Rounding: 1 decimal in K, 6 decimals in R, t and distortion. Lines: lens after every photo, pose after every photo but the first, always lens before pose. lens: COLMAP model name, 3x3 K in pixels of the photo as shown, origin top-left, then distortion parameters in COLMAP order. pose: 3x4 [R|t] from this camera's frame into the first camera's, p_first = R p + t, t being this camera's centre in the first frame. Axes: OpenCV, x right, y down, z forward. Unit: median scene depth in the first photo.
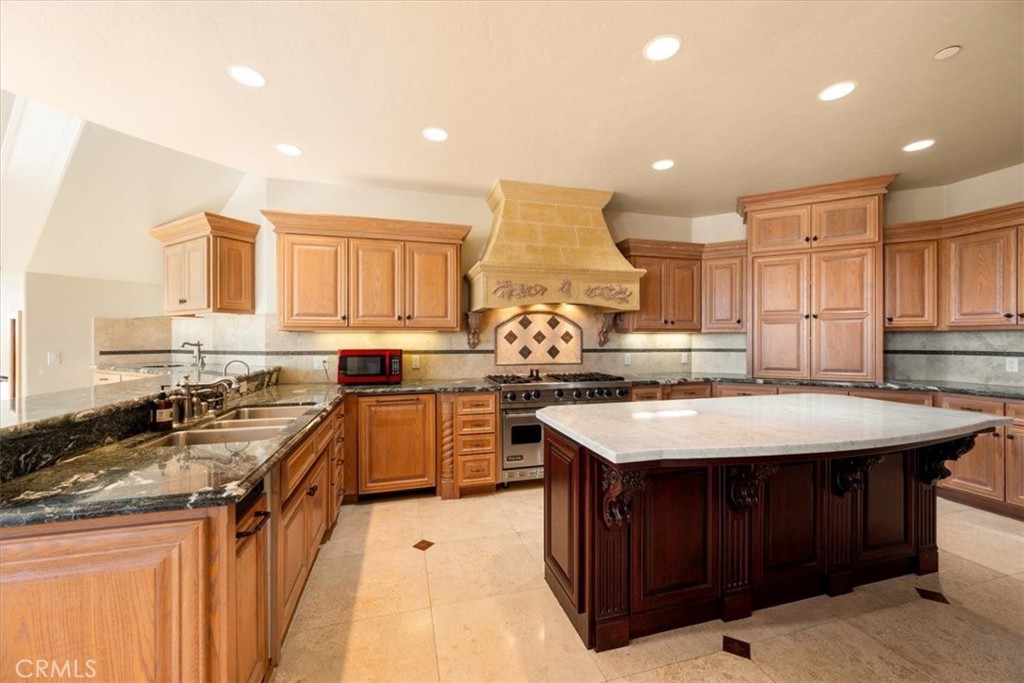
lens RADIAL K [[399.7, 0, 514.2], [0, 399.7, 339.1], [0, 0, 1]] dist [0.002819, -0.000784]
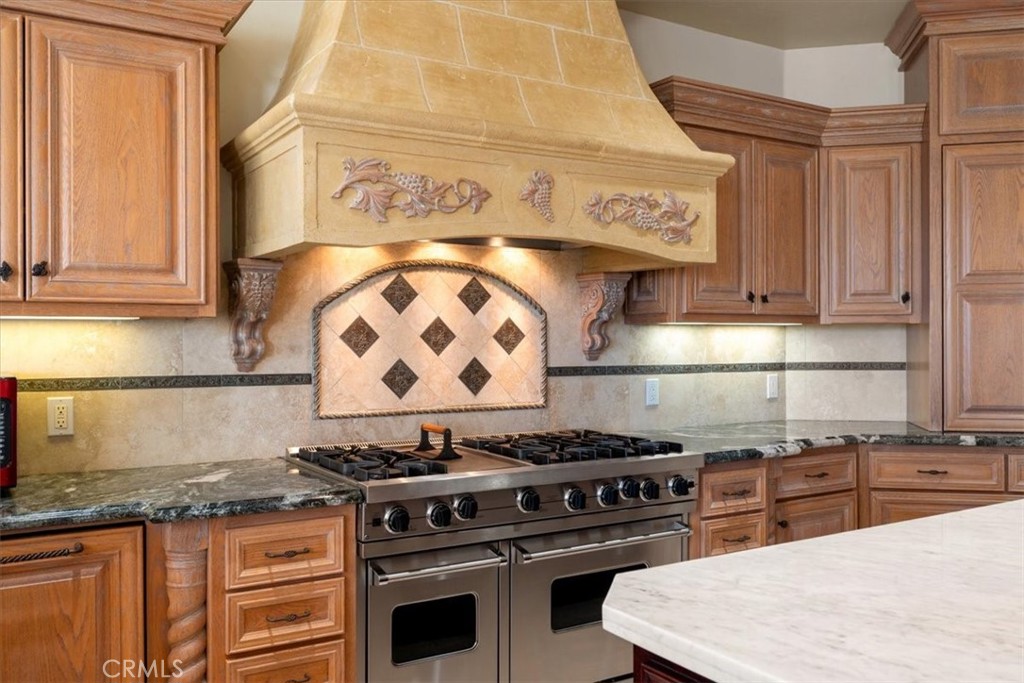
lens RADIAL K [[872.7, 0, 513.8], [0, 872.7, 340.0], [0, 0, 1]] dist [-0.002905, -0.005757]
pose [[0.961611, -0.002611, 0.274405, -0.092777], [0.002971, 0.999995, -0.000898, -0.000105], [-0.274401, 0.001678, 0.961614, 0.251471]]
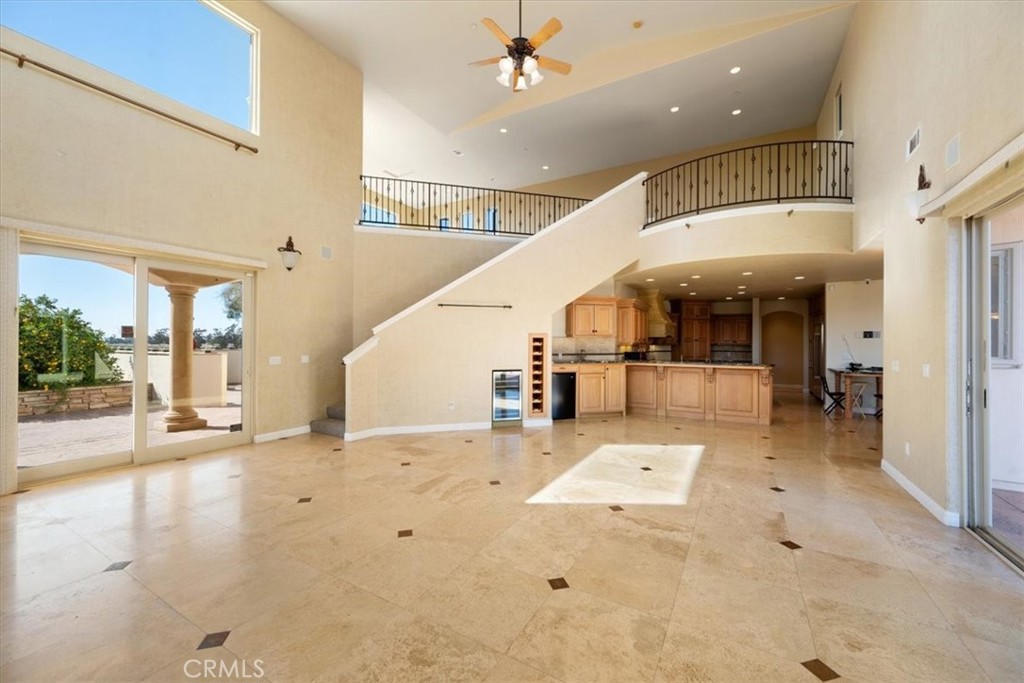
lens RADIAL K [[399.7, 0, 513.1], [0, 399.7, 341.5], [0, 0, 1]] dist [0.002819, -0.000784]
pose [[0.717249, 0.007913, 0.696772, -2.470053], [-0.005681, 0.999969, -0.005509, -0.020140], [-0.696794, -0.000008, 0.717272, -0.263050]]
